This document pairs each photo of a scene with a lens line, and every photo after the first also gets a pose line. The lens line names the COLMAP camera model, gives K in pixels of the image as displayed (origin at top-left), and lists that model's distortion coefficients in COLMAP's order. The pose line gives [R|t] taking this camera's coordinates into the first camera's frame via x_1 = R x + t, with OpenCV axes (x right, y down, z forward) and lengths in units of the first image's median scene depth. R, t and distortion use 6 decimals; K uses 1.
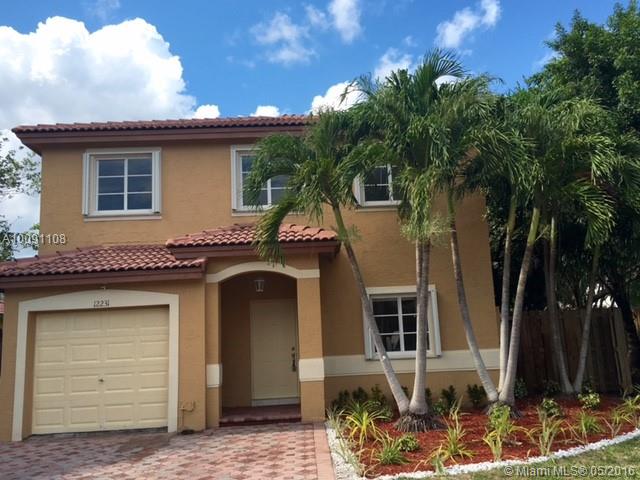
lens RADIAL K [[612.5, 0, 319.7], [0, 612.5, 226.7], [0, 0, 1]] dist [0.009621, -0.016087]
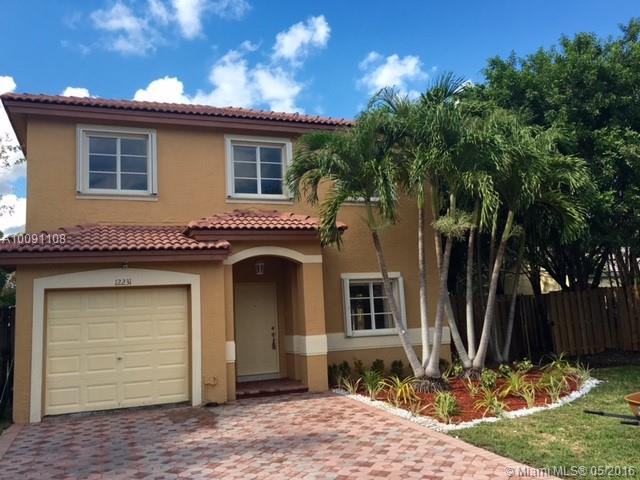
lens RADIAL K [[575.8, 0, 320.0], [0, 575.8, 240.0], [0, 0, 1]] dist [-0.003296, -0.006424]
pose [[0.950310, 0.040980, 0.308595, -0.326988], [-0.050151, 0.998503, 0.021841, 0.019620], [-0.307238, -0.036232, 0.950943, 0.013097]]
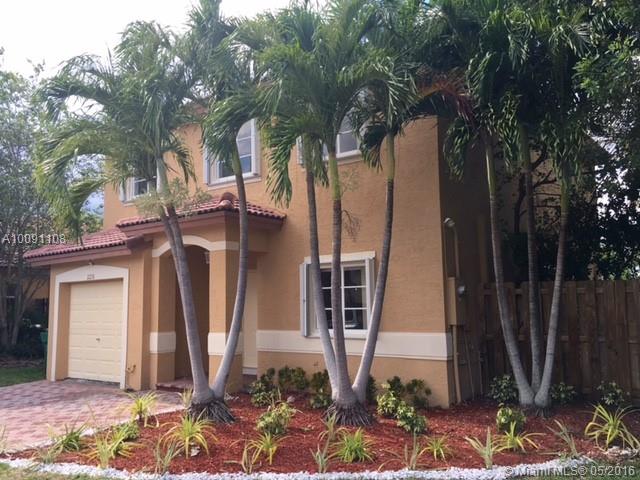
lens RADIAL K [[575.8, 0, 320.0], [0, 575.8, 240.0], [0, 0, 1]] dist [-0.003296, -0.006424]
pose [[0.771226, -0.039809, -0.635316, 0.679445], [0.099297, 0.993349, 0.058297, 0.030975], [0.628769, -0.108045, 0.770049, 0.402215]]
